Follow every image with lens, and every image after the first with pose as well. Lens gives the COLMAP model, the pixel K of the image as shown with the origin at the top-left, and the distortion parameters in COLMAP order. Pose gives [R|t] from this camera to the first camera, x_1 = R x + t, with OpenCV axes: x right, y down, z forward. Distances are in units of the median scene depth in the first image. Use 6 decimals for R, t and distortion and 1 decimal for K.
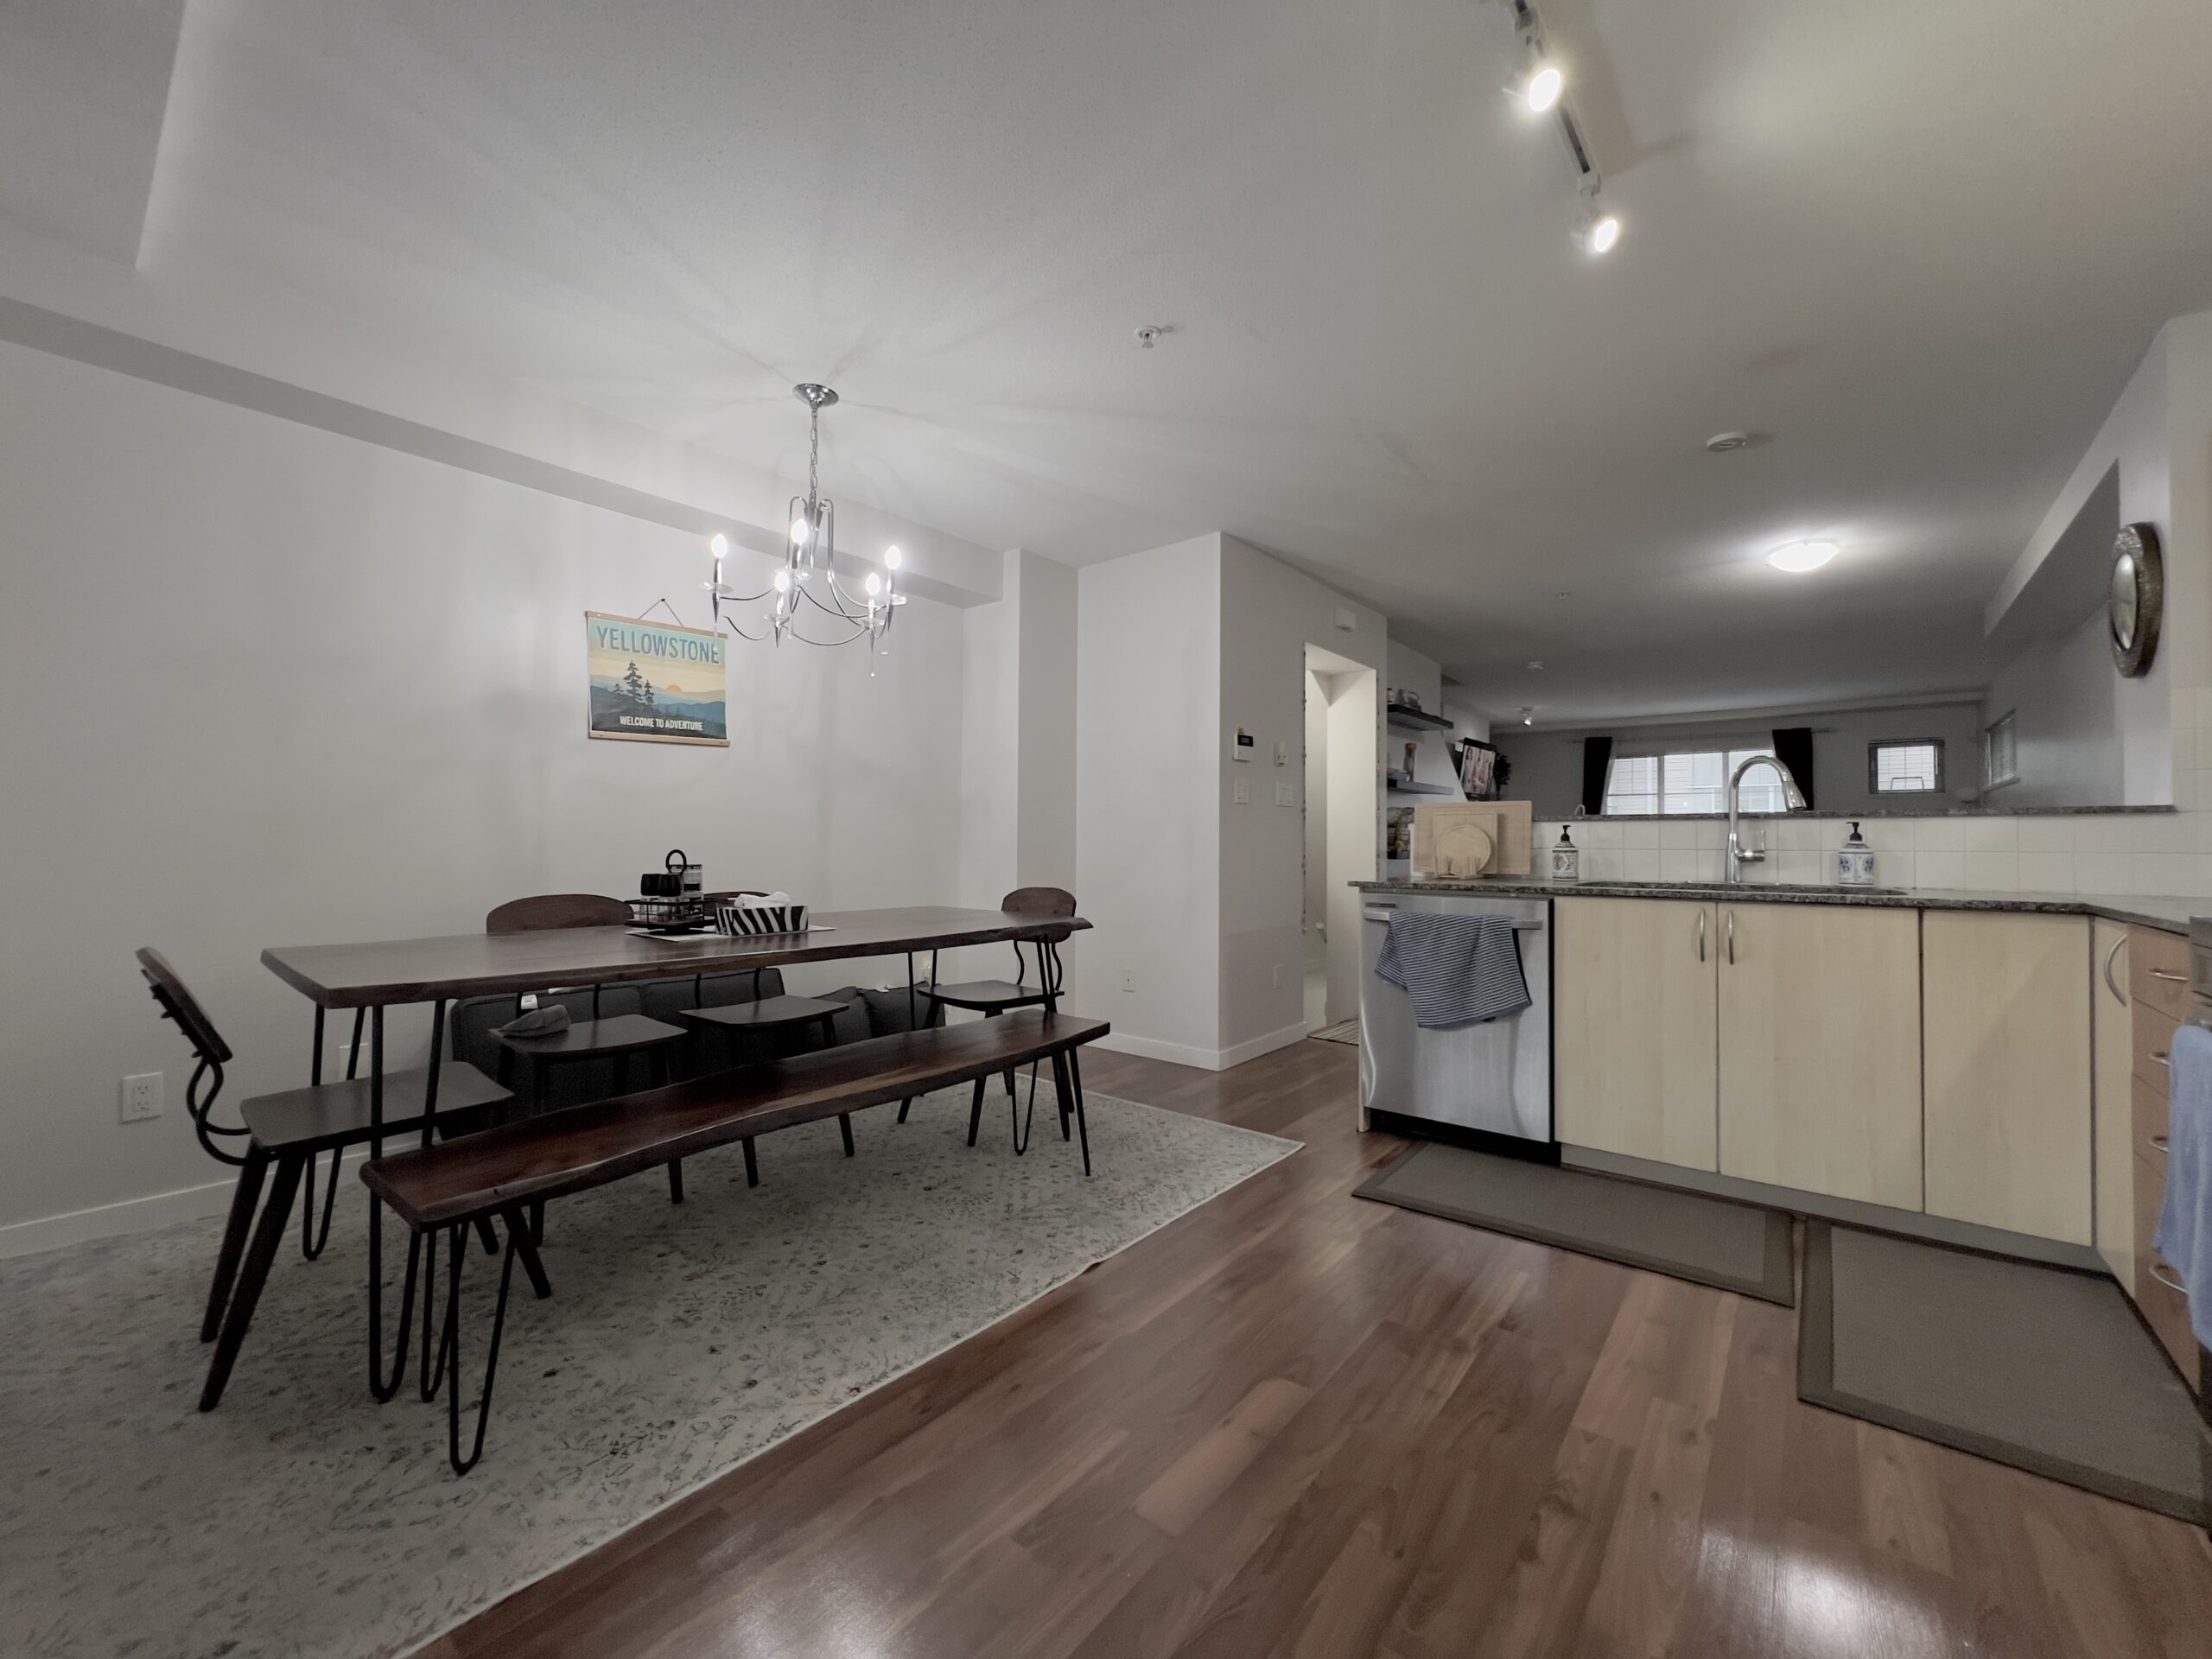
lens RADIAL K [[881.4, 0, 1096.8], [0, 881.4, 824.5], [0, 0, 1]] dist [-0.002392, 0.000796]
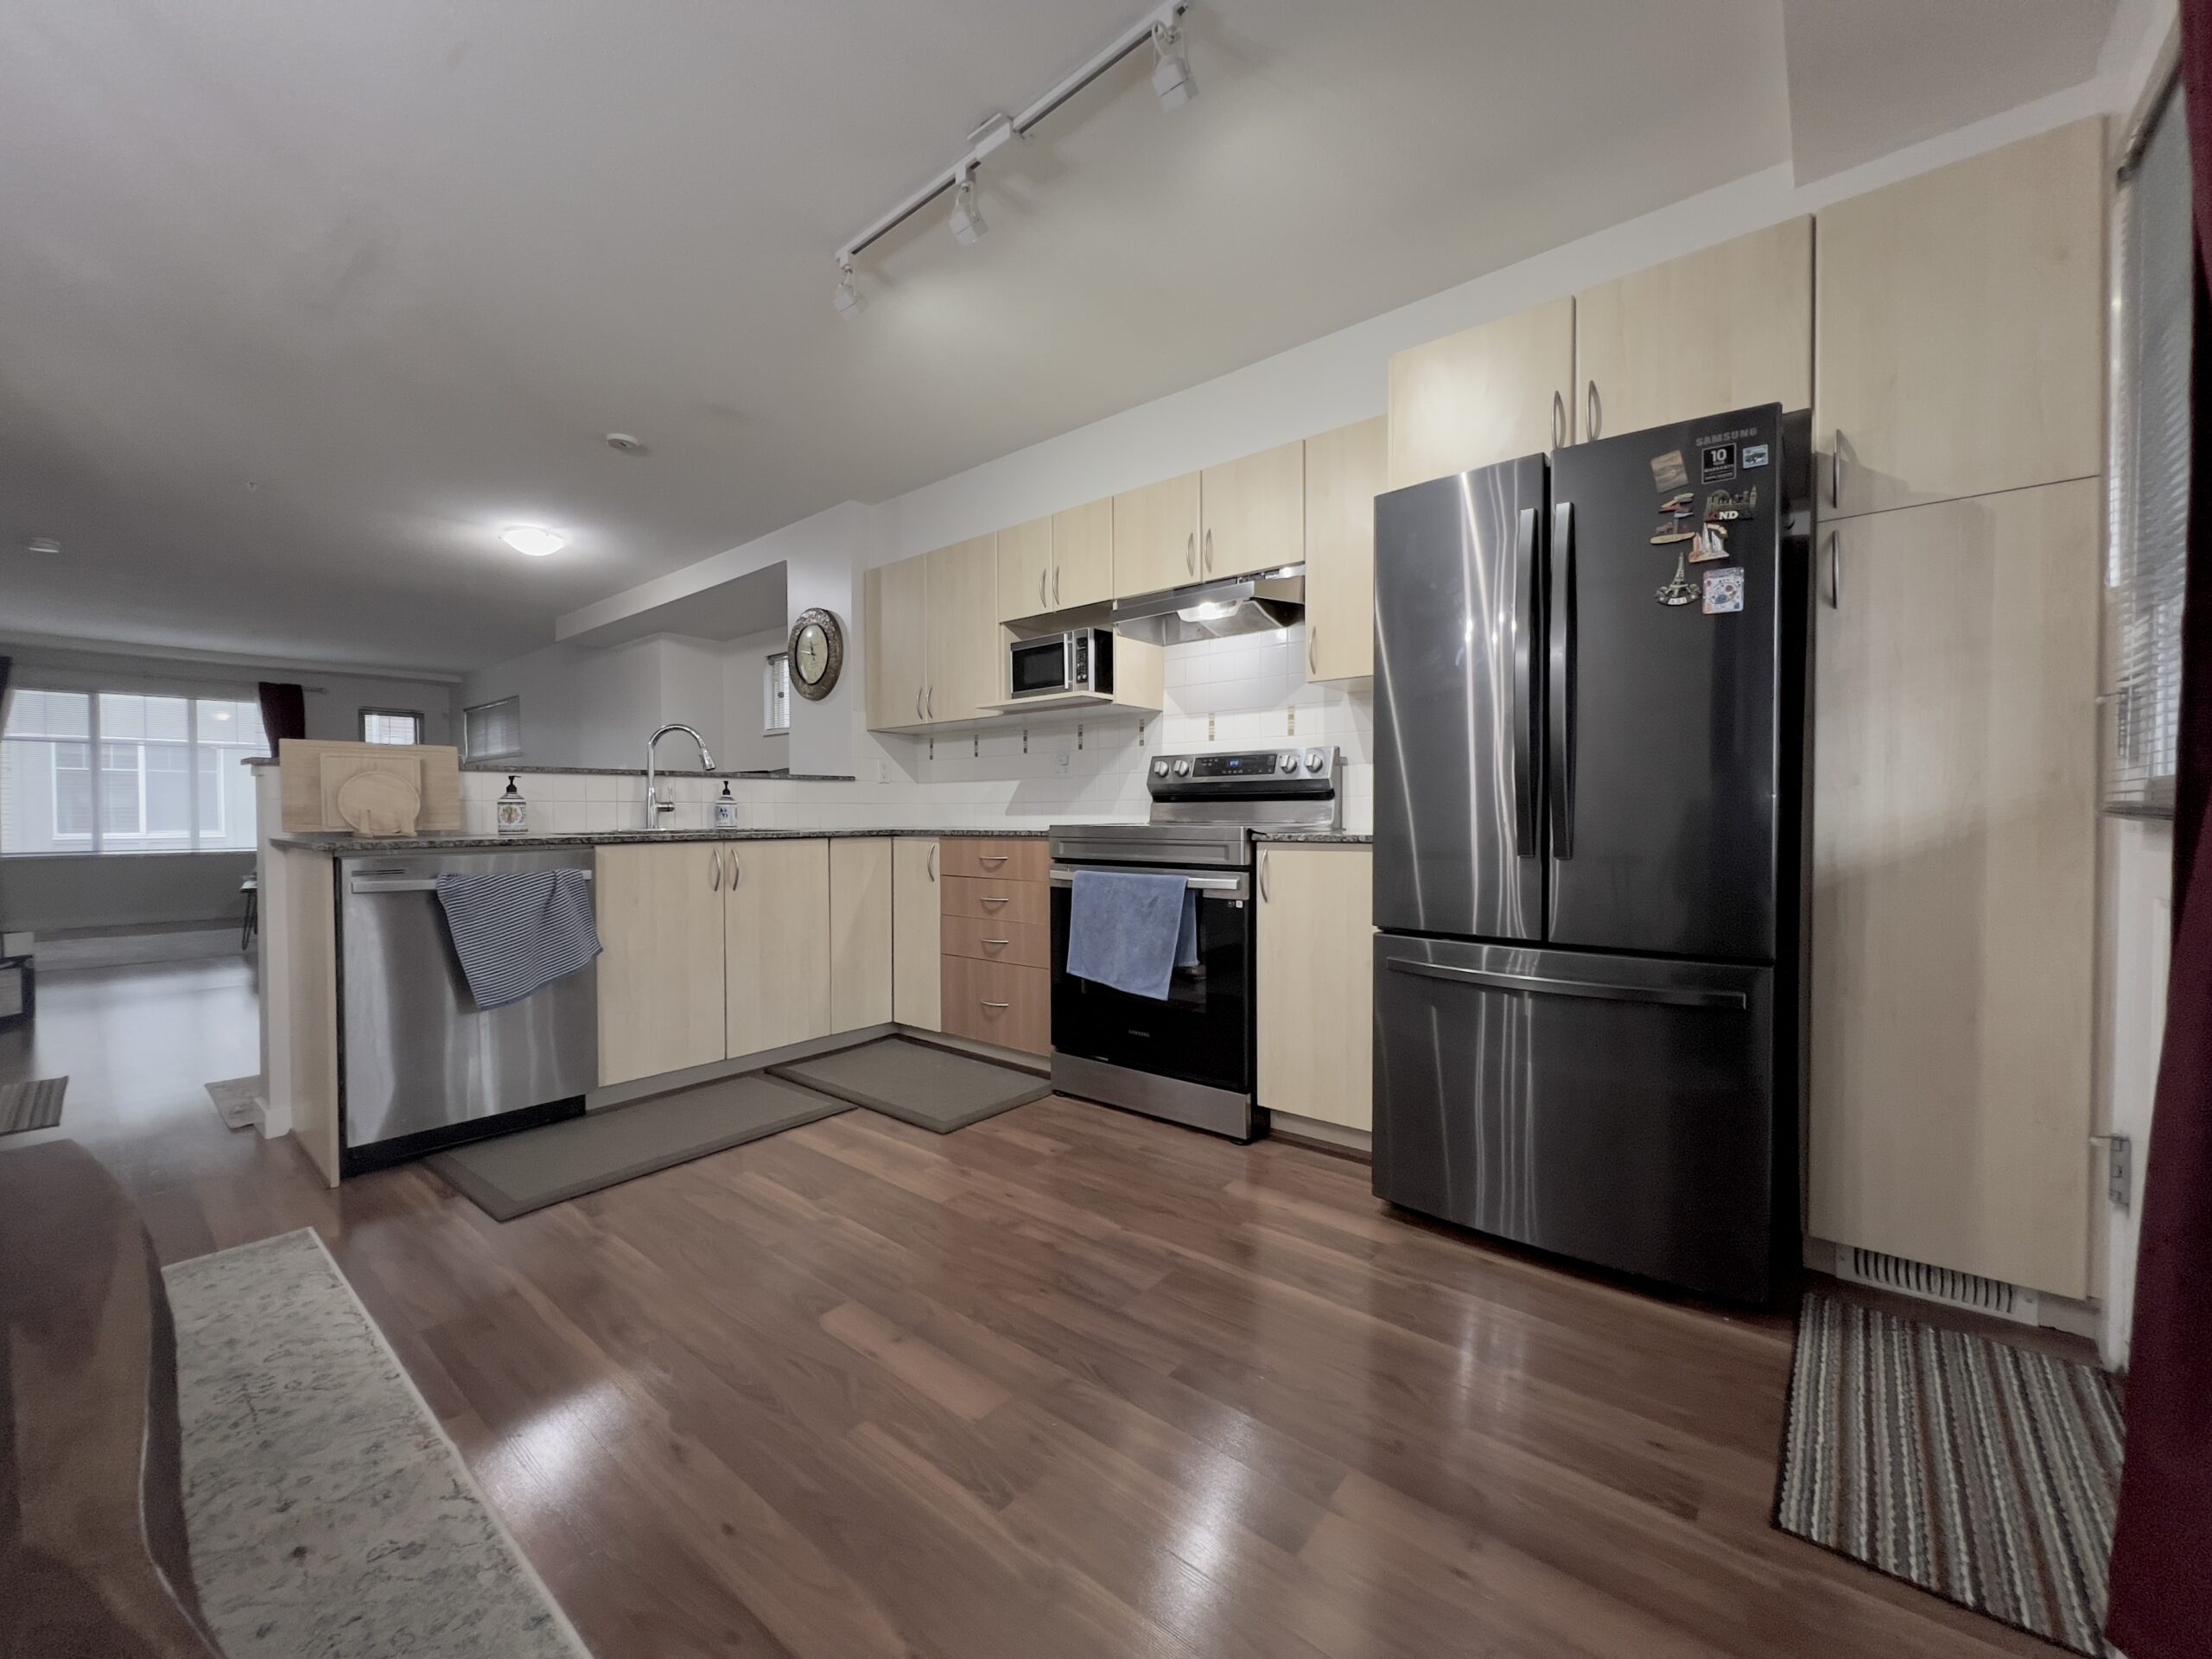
lens RADIAL K [[881.4, 0, 1101.8], [0, 881.4, 821.6], [0, 0, 1]] dist [-0.002392, 0.000796]
pose [[0.000638, -0.015272, 0.999883, -0.519532], [-0.017089, 0.999737, 0.015281, 0.031440], [-0.999854, -0.017097, 0.000377, 0.459957]]
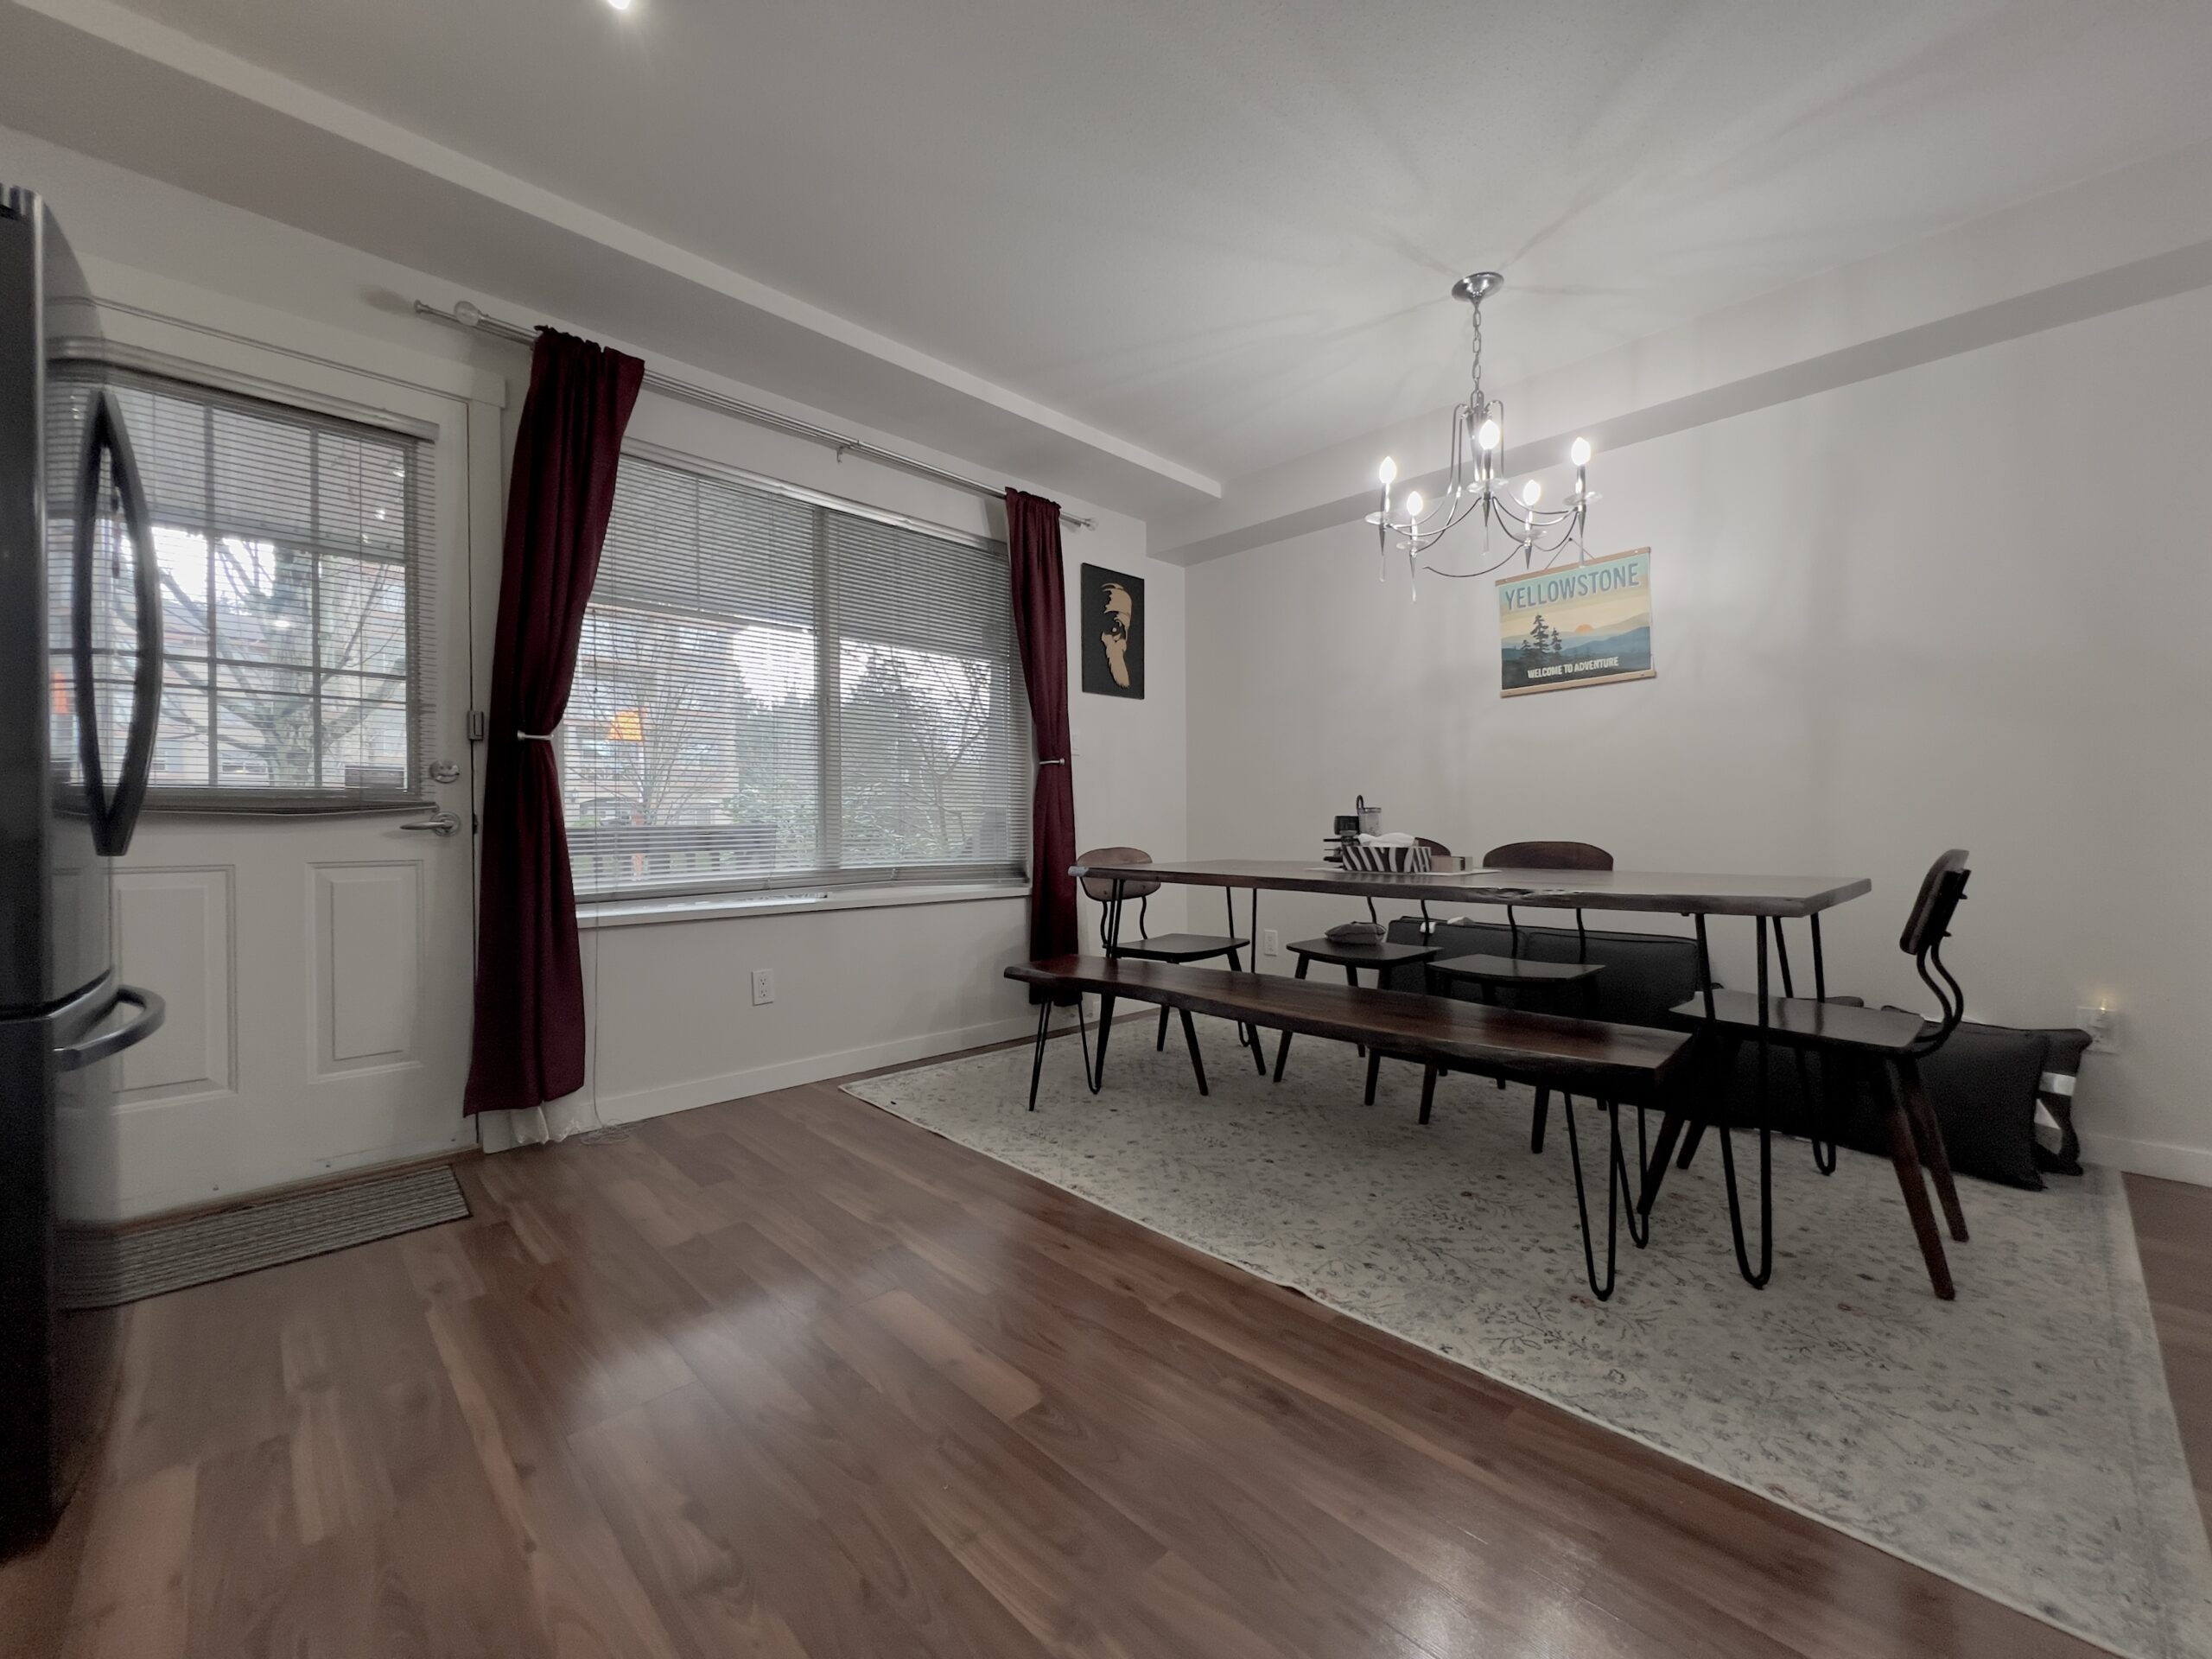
lens RADIAL K [[881.4, 0, 1101.1], [0, 881.4, 827.8], [0, 0, 1]] dist [-0.002392, 0.000796]
pose [[-0.106498, -0.002075, -0.994311, 0.678903], [0.025714, 0.999658, -0.004841, 0.066797], [0.993980, -0.026084, -0.106408, 0.770018]]
